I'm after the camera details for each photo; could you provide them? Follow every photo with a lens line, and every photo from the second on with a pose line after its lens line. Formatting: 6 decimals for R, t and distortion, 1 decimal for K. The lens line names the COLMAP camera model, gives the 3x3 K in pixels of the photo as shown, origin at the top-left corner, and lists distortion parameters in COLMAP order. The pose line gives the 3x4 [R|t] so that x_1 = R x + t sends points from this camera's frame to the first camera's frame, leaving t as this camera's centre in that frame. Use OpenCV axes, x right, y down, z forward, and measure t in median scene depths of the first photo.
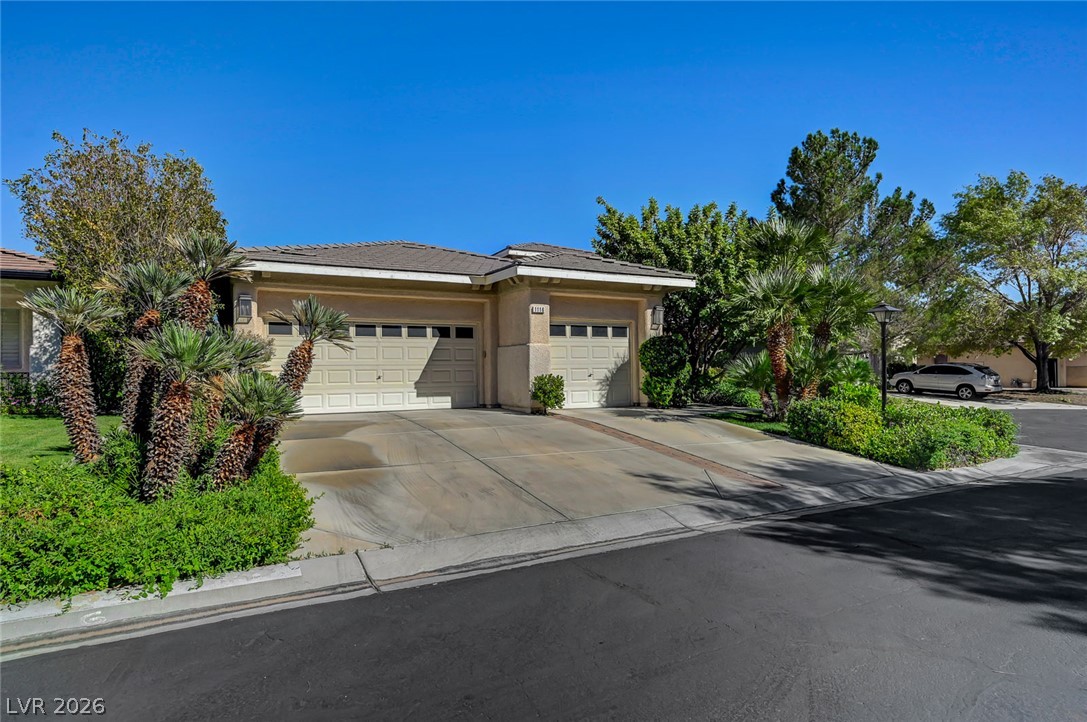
lens RADIAL K [[595.7, 0, 543.7], [0, 595.7, 364.4], [0, 0, 1]] dist [0.008059, 0.000925]
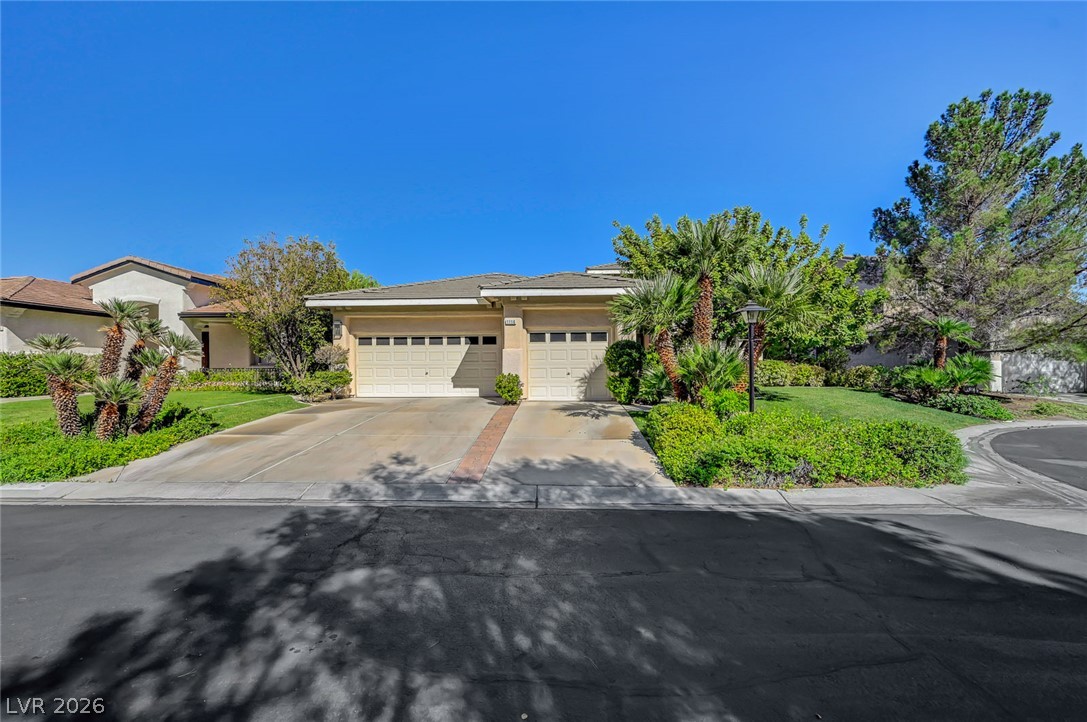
lens RADIAL K [[465.4, 0, 542.0], [0, 465.4, 359.6], [0, 0, 1]] dist [-0.004151, -0.001114]
pose [[0.860526, -0.000526, -0.509406, 0.516849], [0.001904, 0.999996, 0.002184, -0.013093], [0.509403, -0.002849, 0.860523, 0.172917]]
